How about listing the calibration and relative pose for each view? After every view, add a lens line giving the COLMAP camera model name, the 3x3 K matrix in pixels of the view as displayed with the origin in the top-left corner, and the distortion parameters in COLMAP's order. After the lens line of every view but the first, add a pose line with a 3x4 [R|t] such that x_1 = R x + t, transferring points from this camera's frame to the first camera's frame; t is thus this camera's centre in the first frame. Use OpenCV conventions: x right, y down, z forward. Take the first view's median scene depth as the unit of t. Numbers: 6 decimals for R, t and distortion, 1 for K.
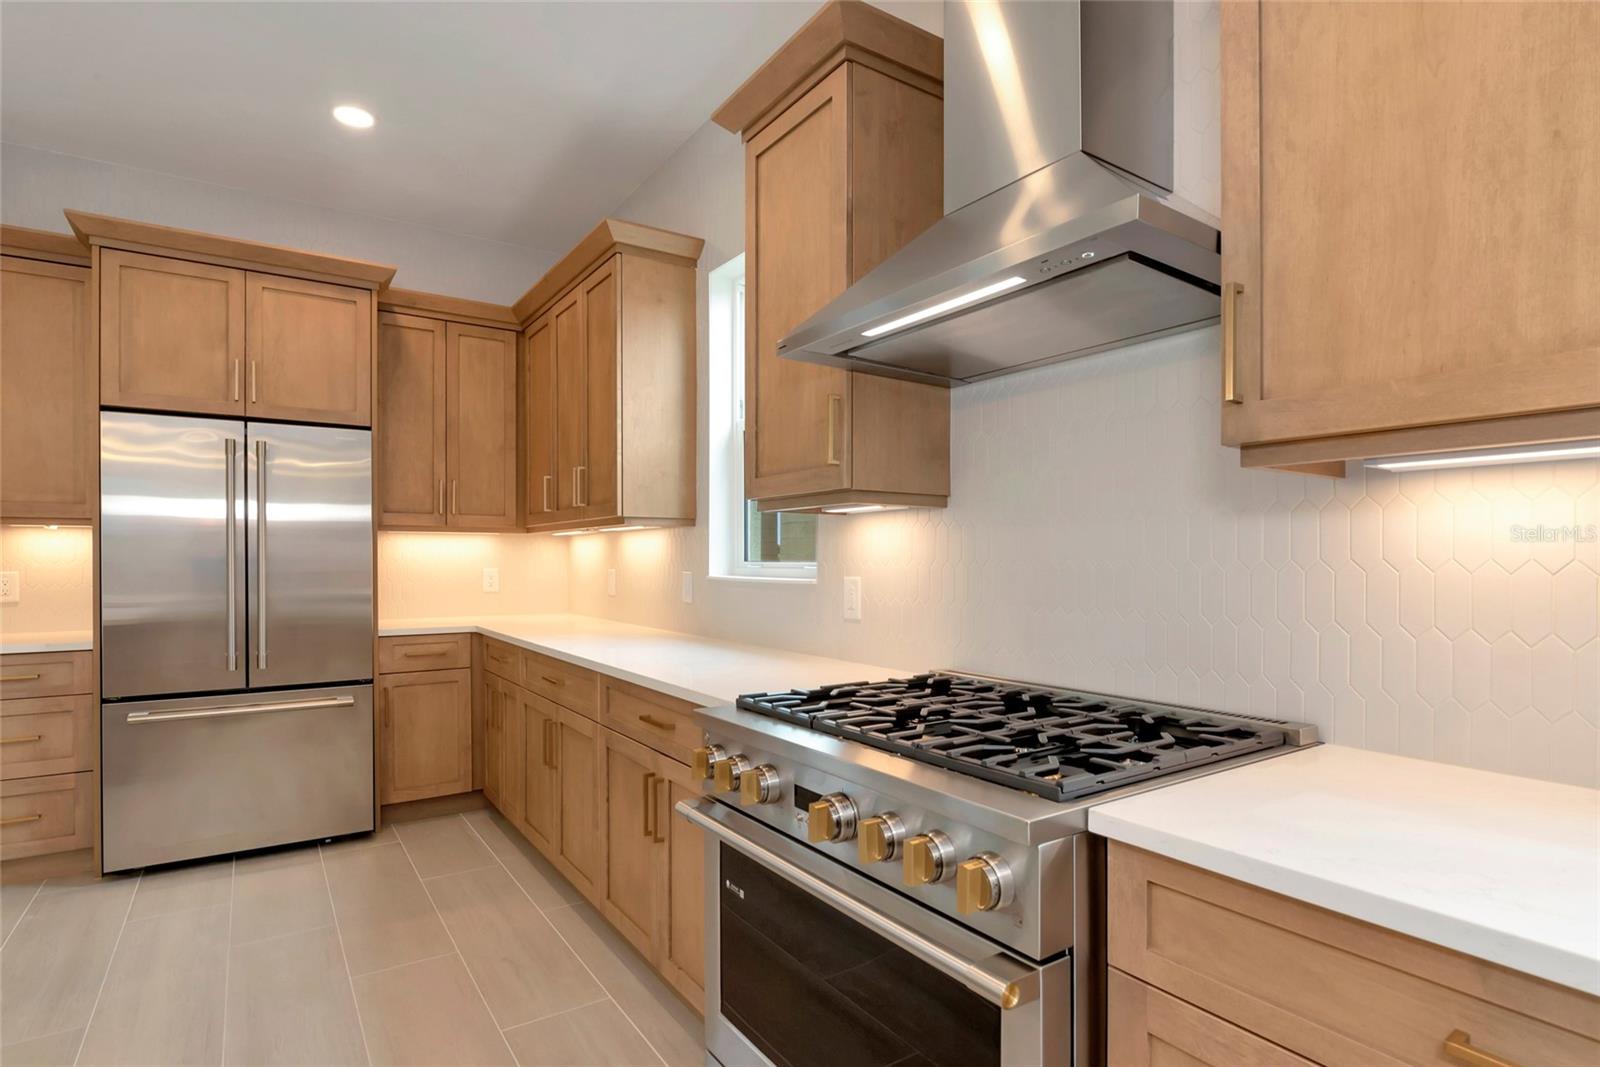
lens RADIAL K [[823.5, 0, 800.5], [0, 823.5, 562.5], [0, 0, 1]] dist [-0.005040, 0.000043]
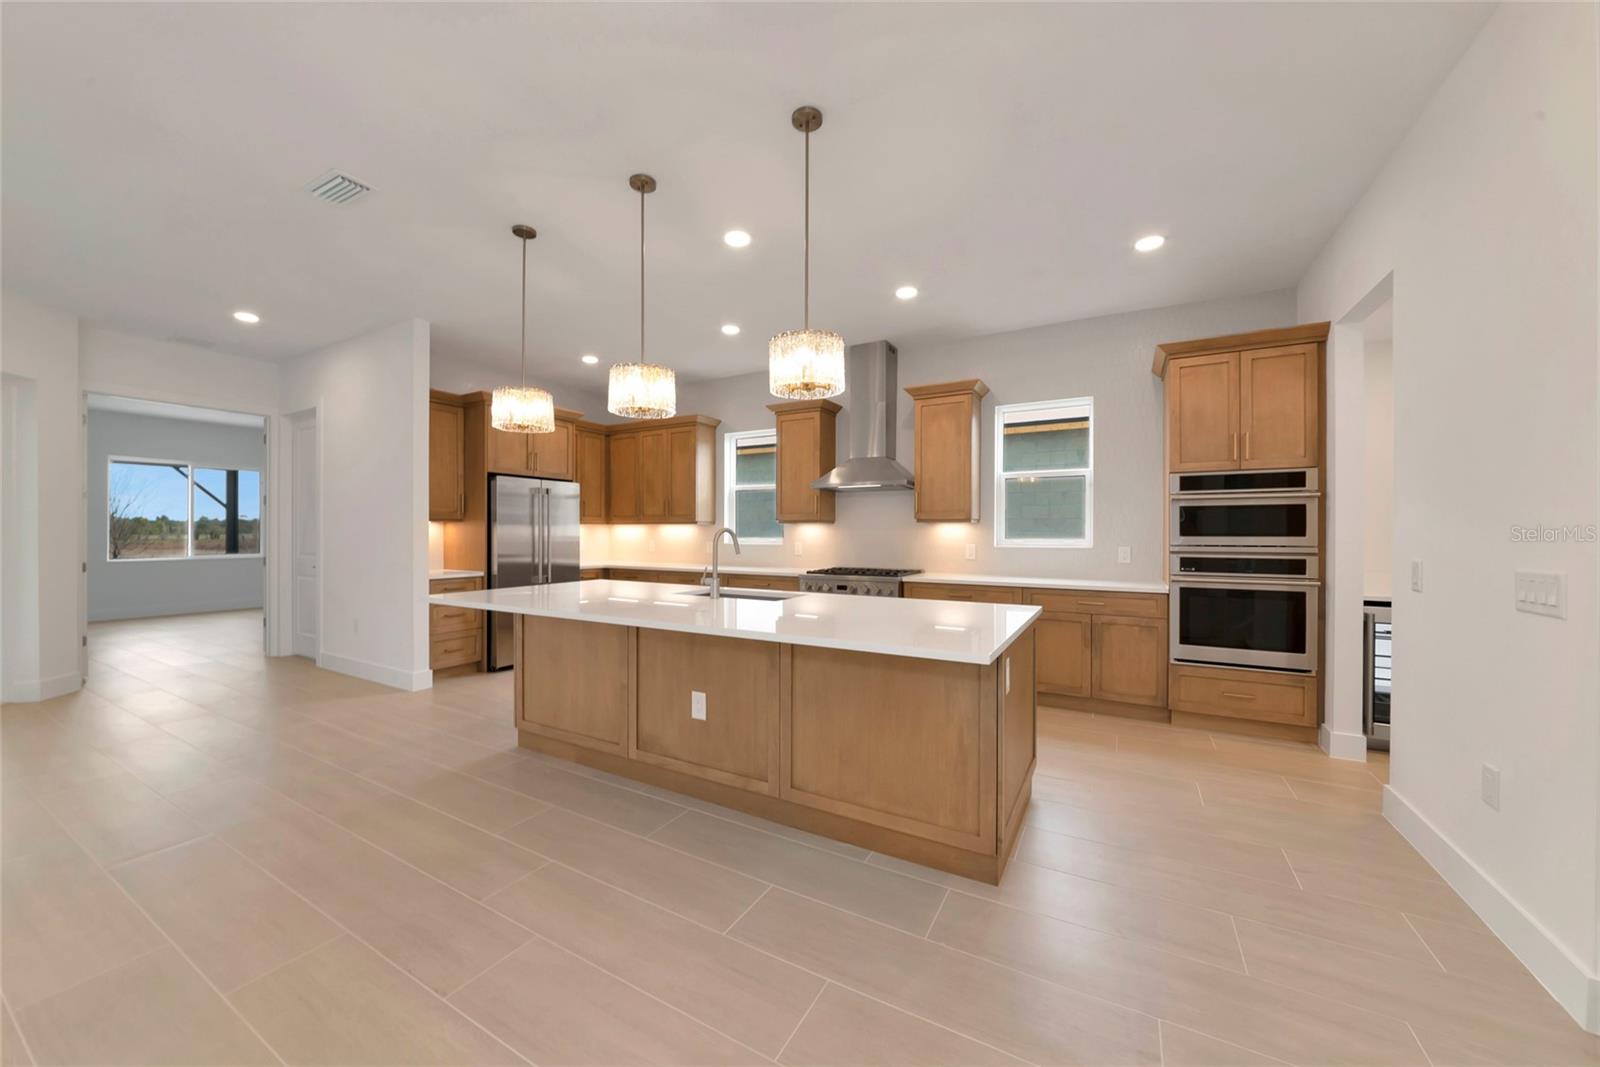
lens RADIAL K [[568.4, 0, 798.9], [0, 568.4, 536.2], [0, 0, 1]] dist [-0.001623, 0.000080]
pose [[0.891887, -0.000220, 0.452258, -0.757370], [-0.000348, 0.999999, 0.001174, -0.009115], [-0.452258, -0.001205, 0.891886, -0.825141]]
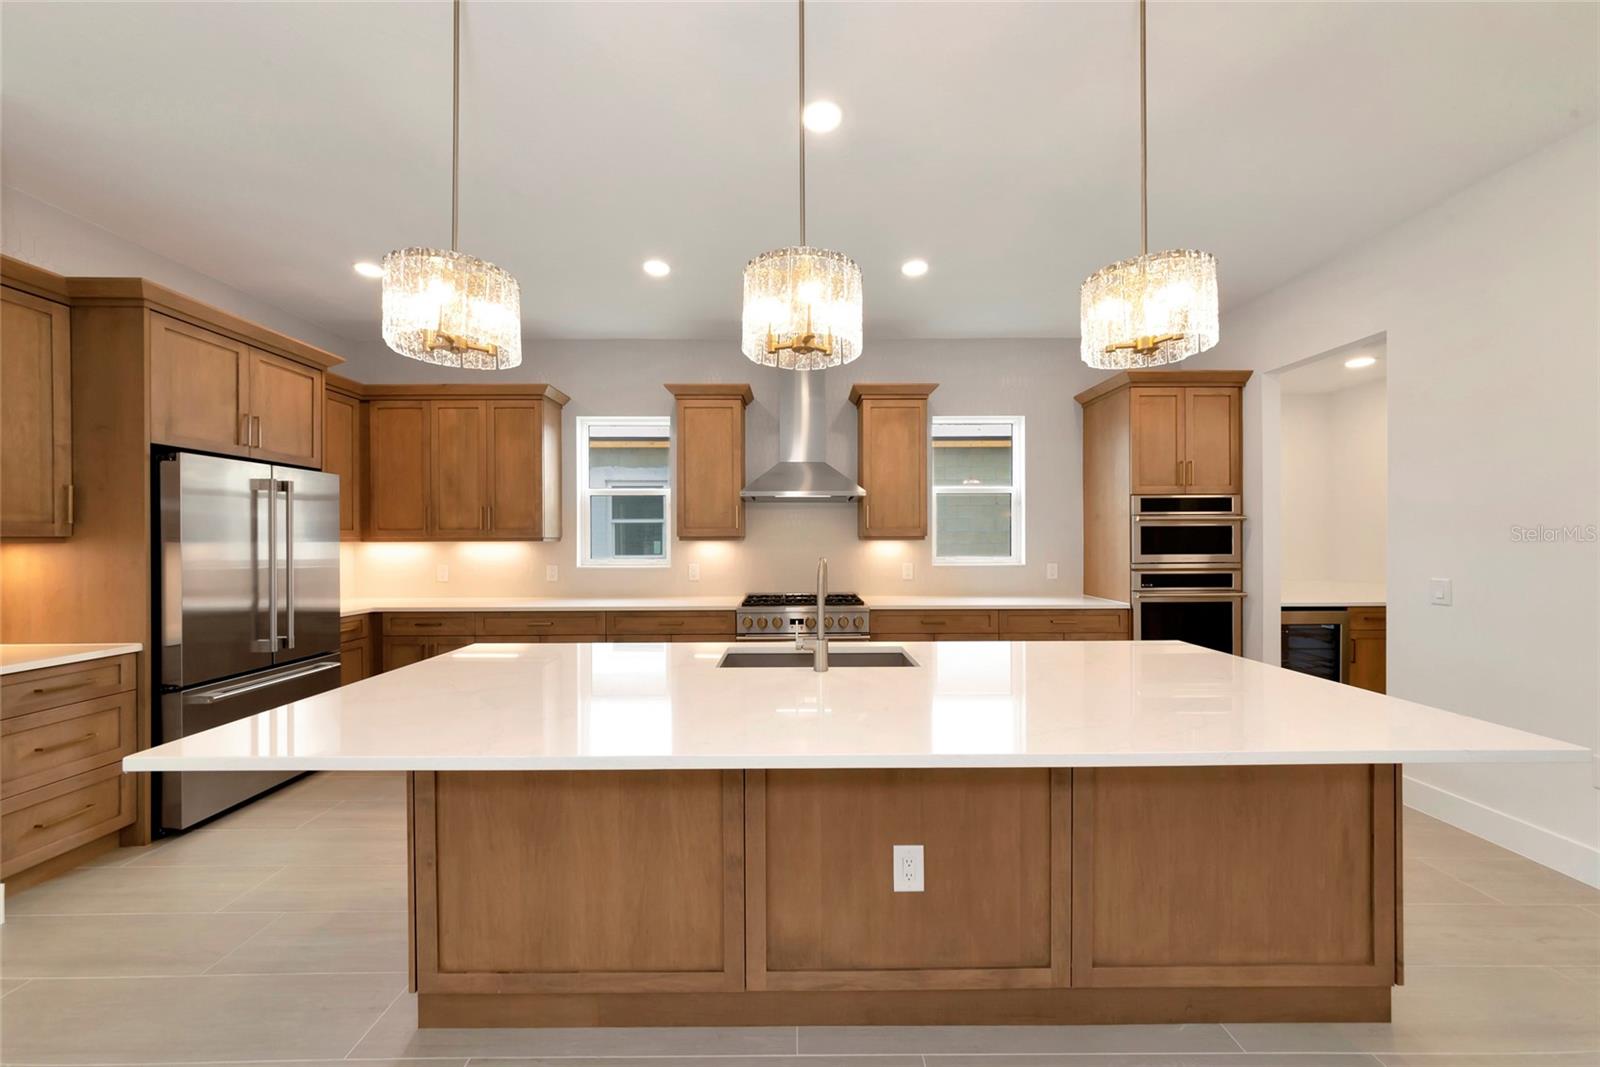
lens RADIAL K [[560.8, 0, 798.2], [0, 560.8, 545.7], [0, 0, 1]] dist [-0.005597, 0.001118]
pose [[0.555058, -0.009413, 0.831758, -0.958012], [0.008102, 0.999950, 0.005909, -0.039374], [-0.831772, 0.003459, 0.555106, -0.212327]]
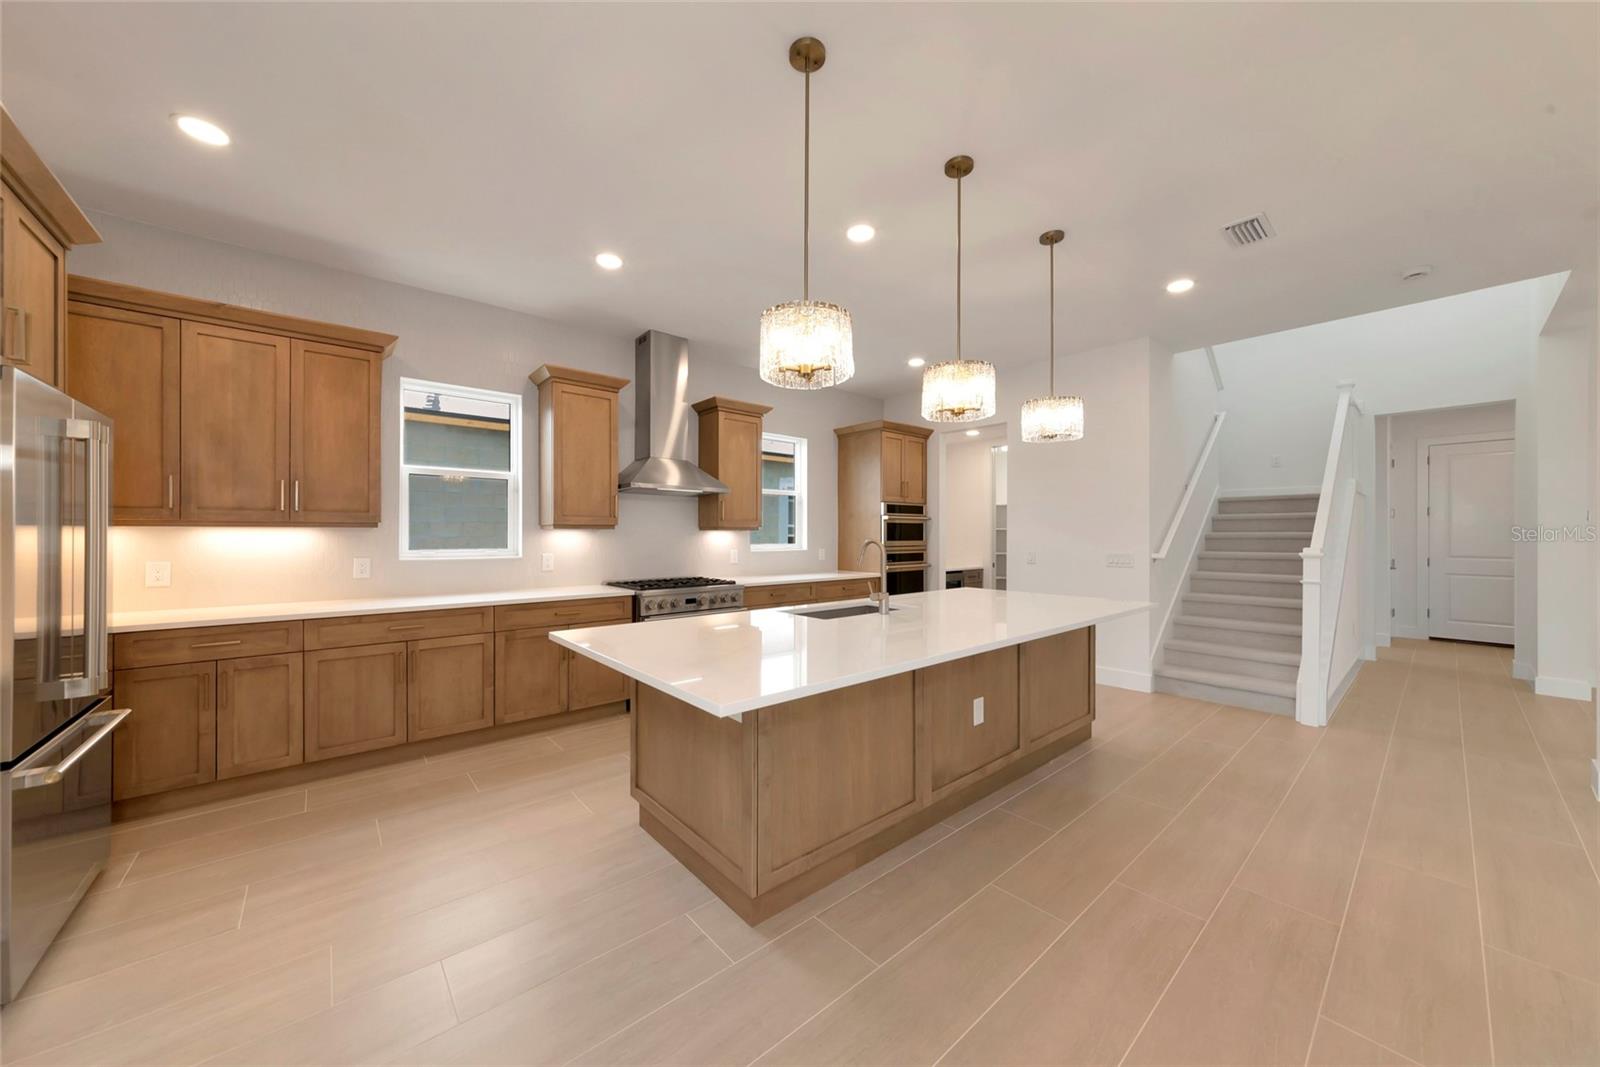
lens RADIAL K [[560.8, 0, 792.1], [0, 560.8, 525.7], [0, 0, 1]] dist [-0.005597, 0.001118]
pose [[-0.112737, 0.015616, 0.993502, -1.326008], [0.004776, 0.999873, -0.015174, -0.030746], [-0.993613, 0.003035, -0.112797, 0.346425]]
